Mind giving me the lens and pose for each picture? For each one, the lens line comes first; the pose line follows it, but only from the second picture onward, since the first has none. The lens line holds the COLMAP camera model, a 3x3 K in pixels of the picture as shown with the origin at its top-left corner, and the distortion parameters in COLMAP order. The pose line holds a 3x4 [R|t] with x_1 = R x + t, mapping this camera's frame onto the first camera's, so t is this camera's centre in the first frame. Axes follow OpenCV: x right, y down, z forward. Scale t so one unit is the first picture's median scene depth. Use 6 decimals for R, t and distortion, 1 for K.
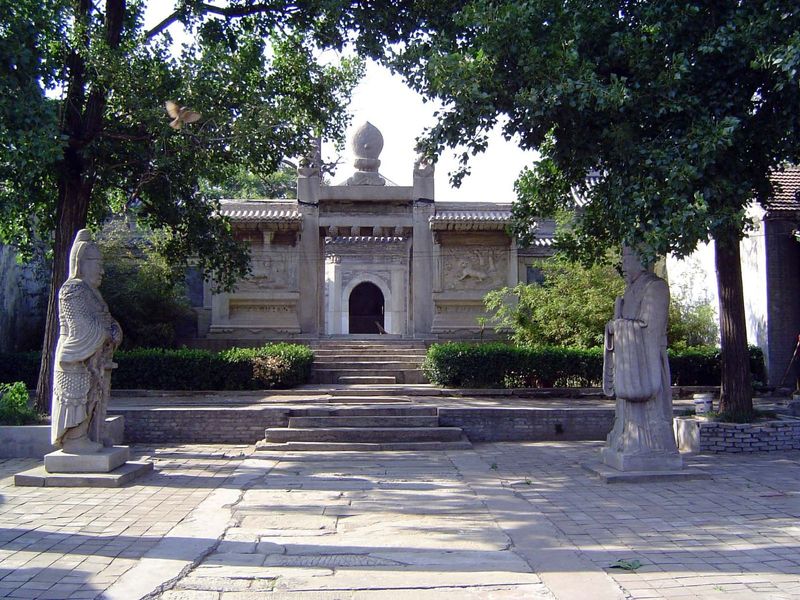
lens RADIAL K [[917.9, 0, 400.8], [0, 917.9, 294.7], [0, 0, 1]] dist [-0.129110, 0.000000]
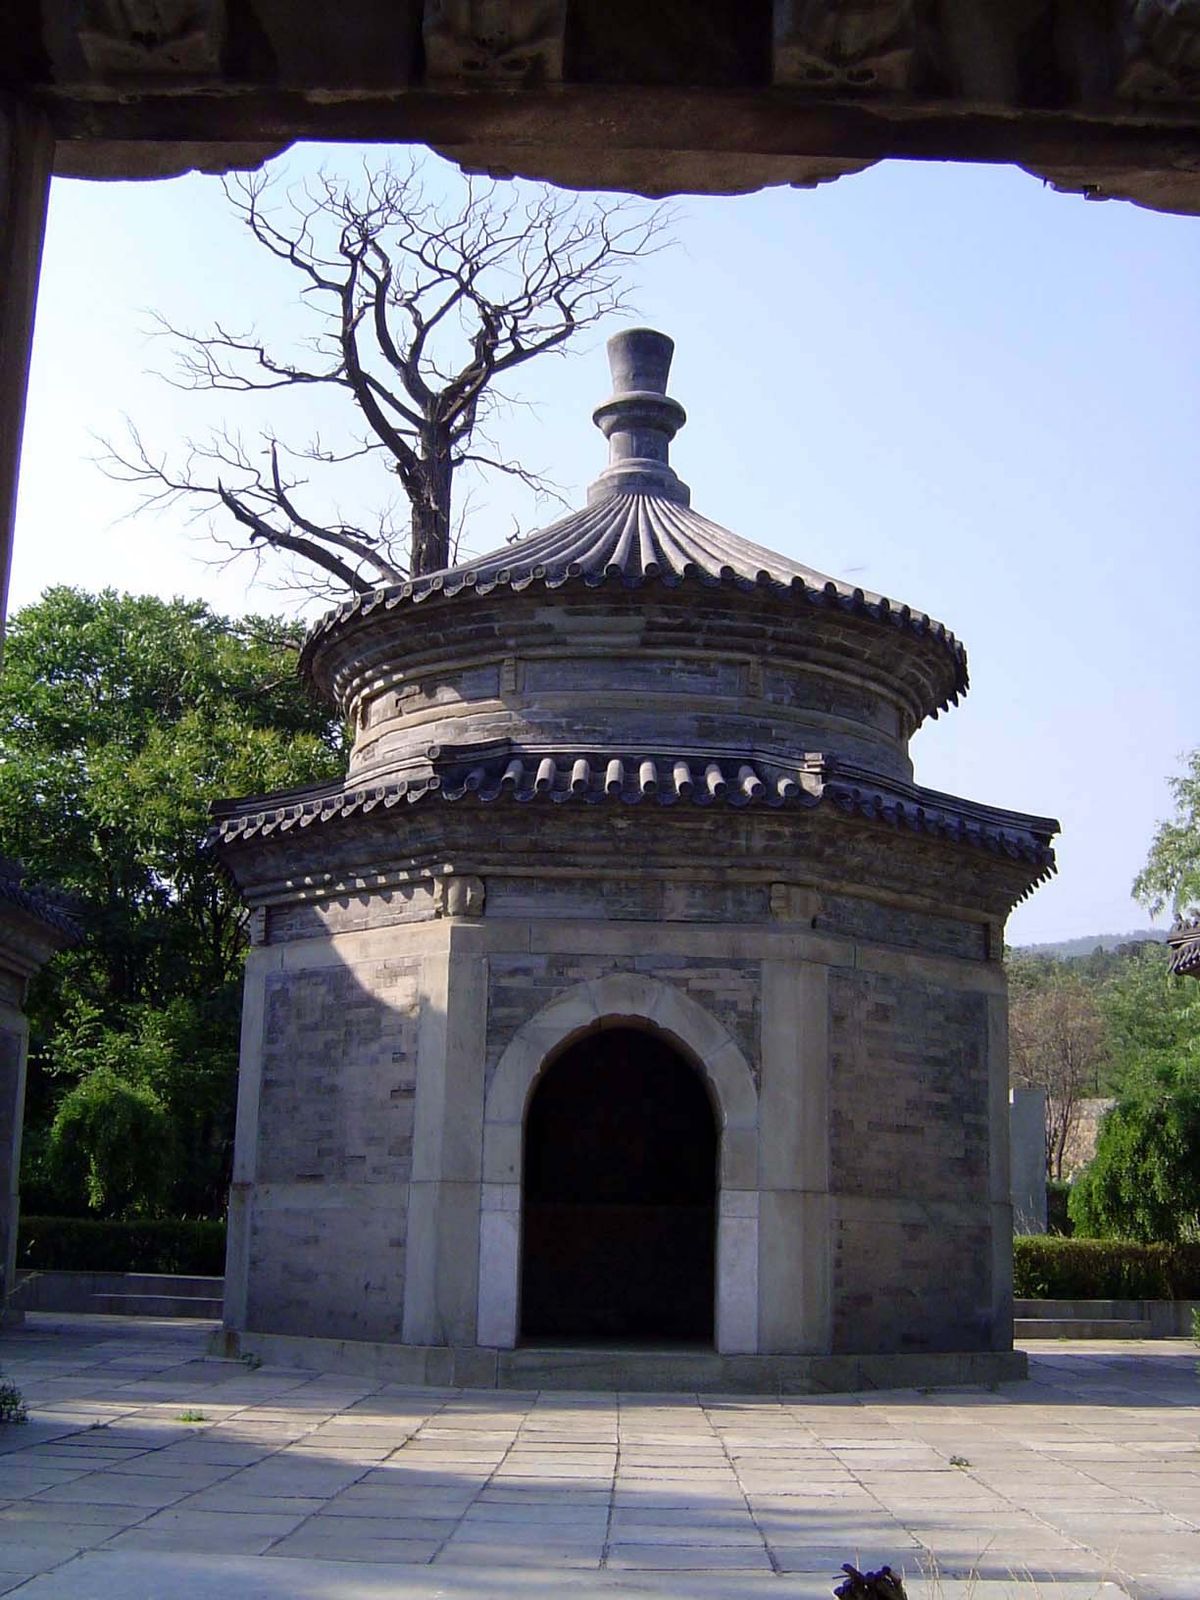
lens RADIAL K [[2062.5, 0, 589.9], [0, 2062.5, 791.9], [0, 0, 1]] dist [-0.096202, 0.000000]
pose [[0.998500, 0.017282, -0.051962, -0.035503], [-0.025174, 0.987548, -0.155291, 0.006708], [0.048631, 0.156366, 0.986501, 0.884610]]
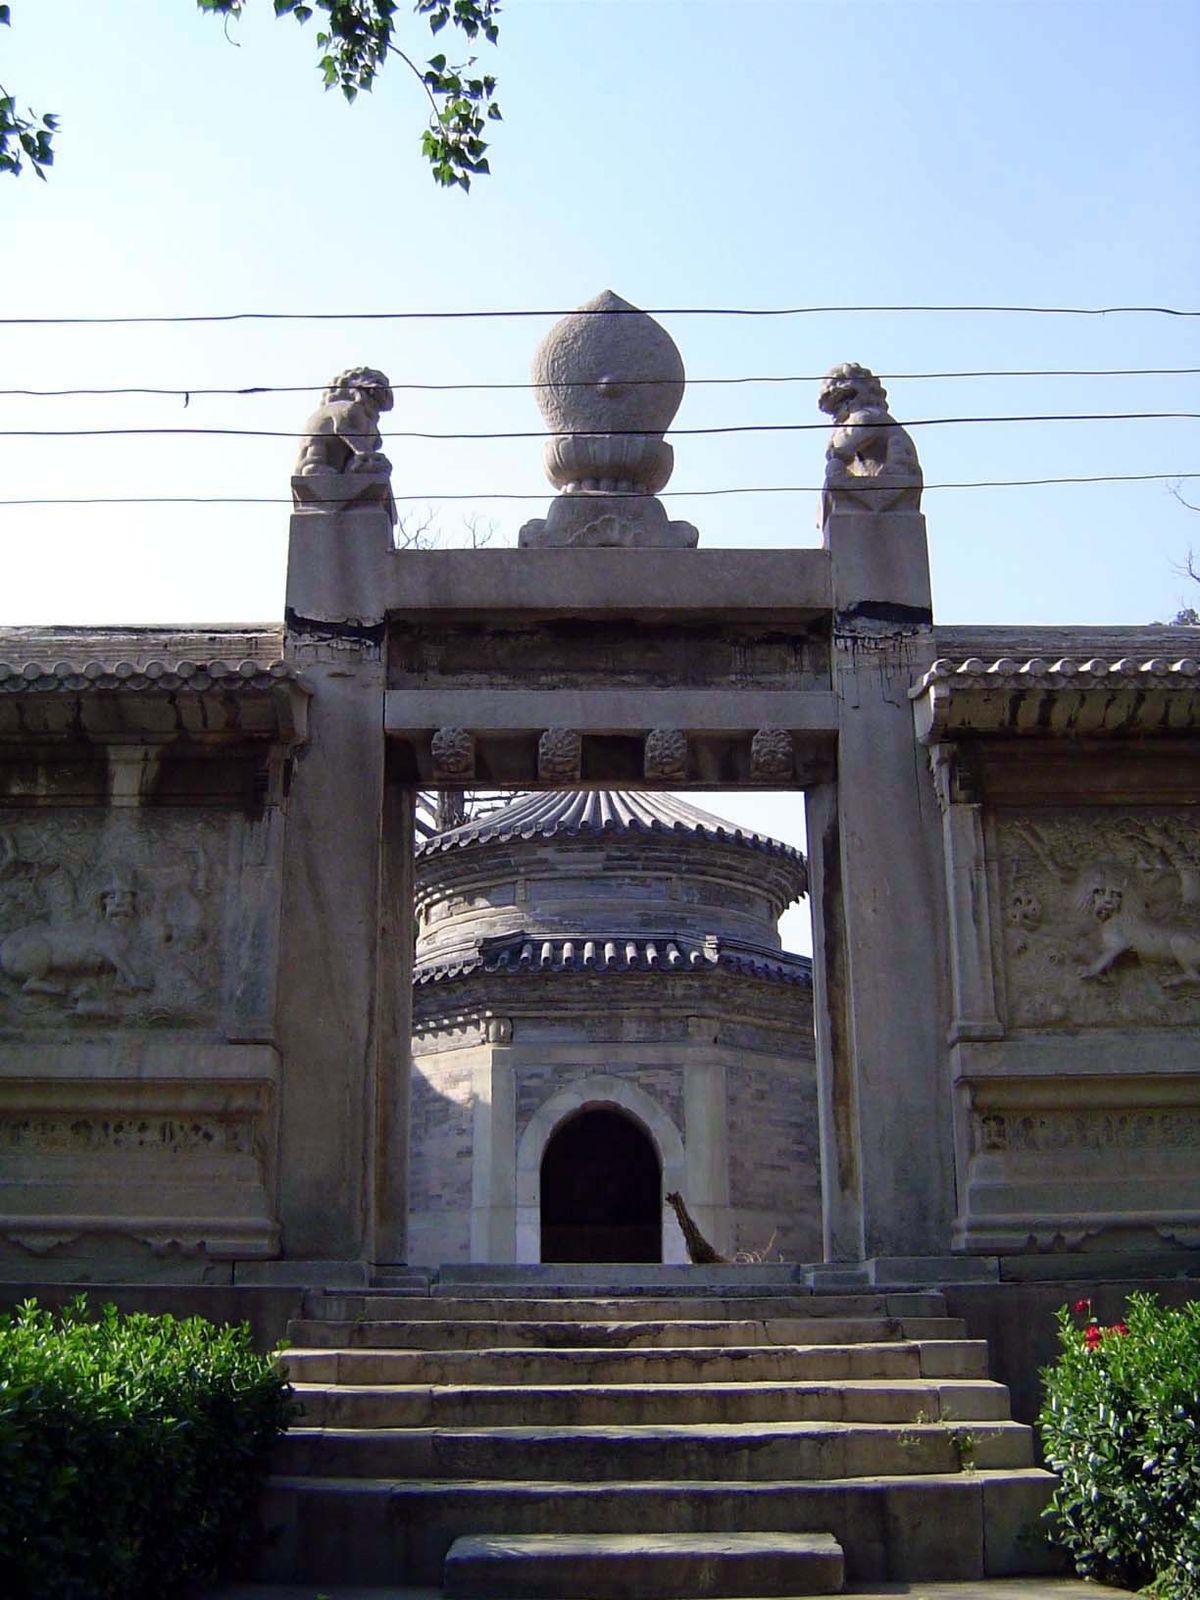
lens RADIAL K [[1835.8, 0, 586.1], [0, 1835.8, 795.7], [0, 0, 1]] dist [-0.129110, 0.000000]
pose [[0.999268, -0.015352, -0.035051, -0.029680], [0.006942, 0.973528, -0.228462, 0.034832], [0.037630, 0.228051, 0.972922, 0.609650]]
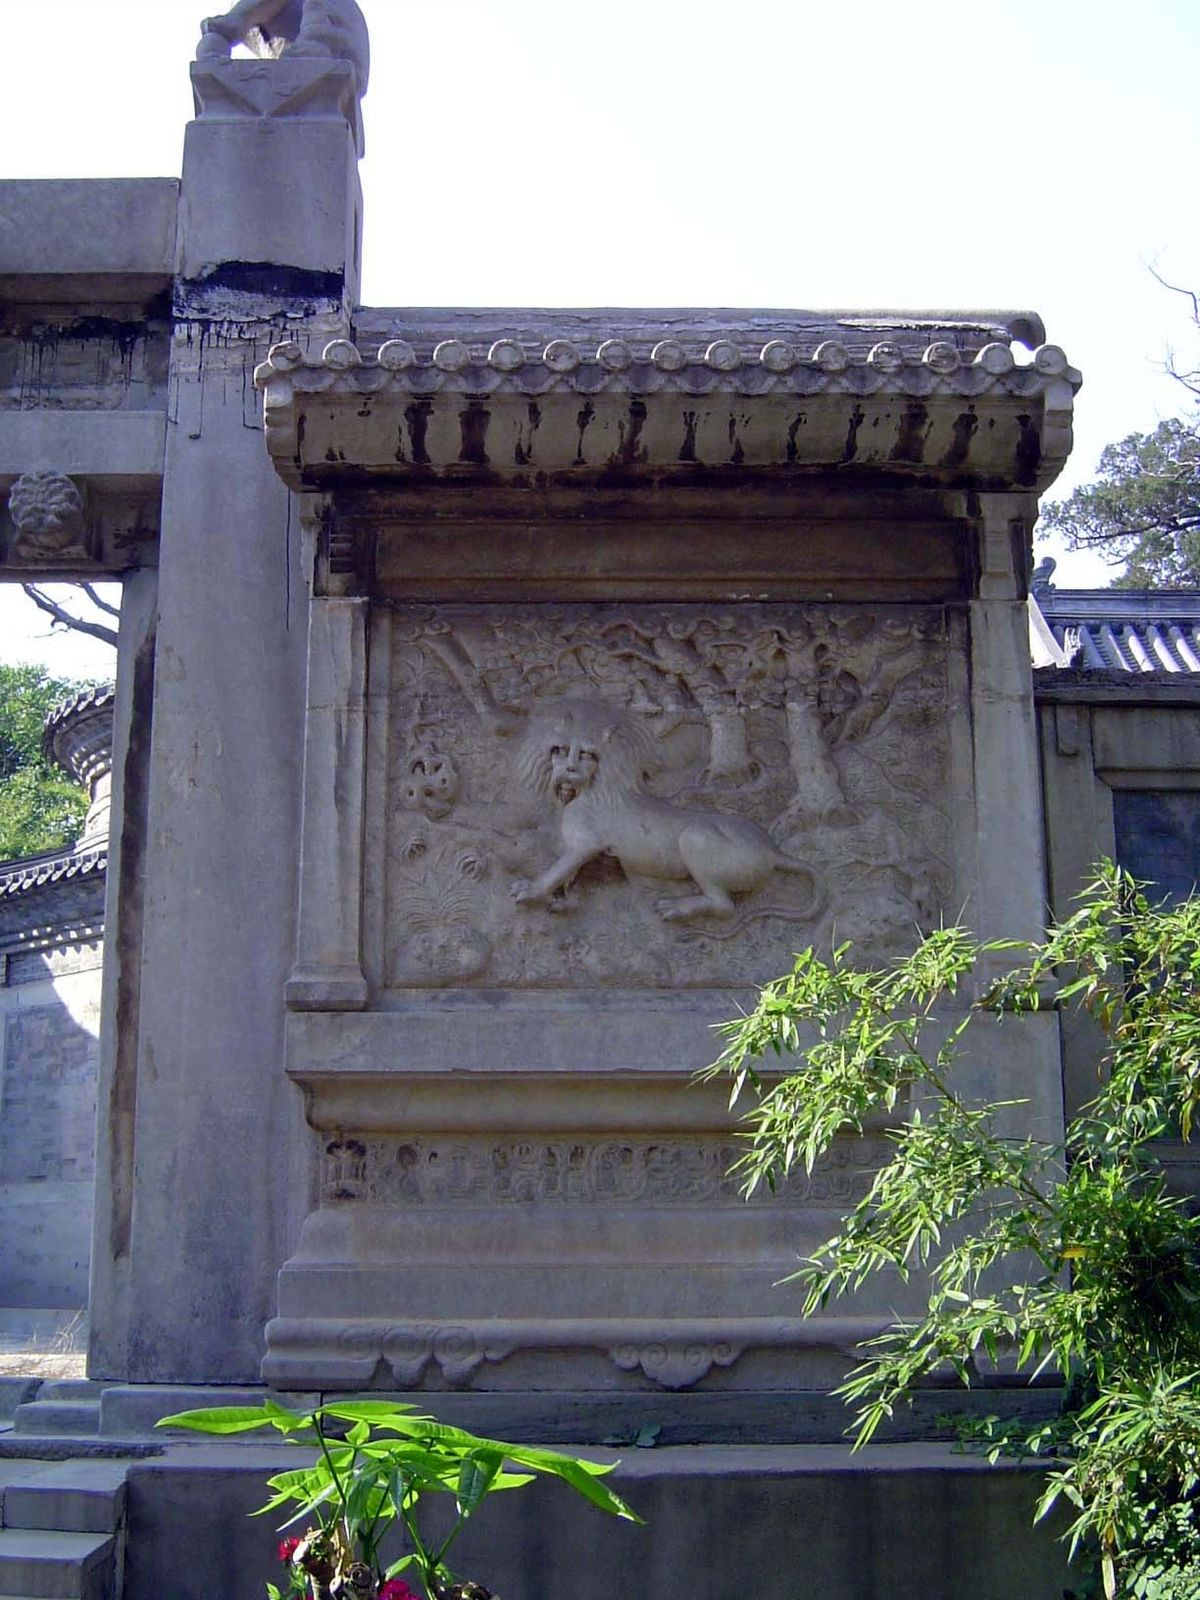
lens RADIAL K [[2062.5, 0, 601.4], [0, 2062.5, 793.7], [0, 0, 1]] dist [-0.096202, 0.000000]
pose [[0.999630, -0.008034, -0.025990, 0.080180], [0.003629, 0.986241, -0.165276, 0.013152], [0.026961, 0.165121, 0.985905, 0.752405]]
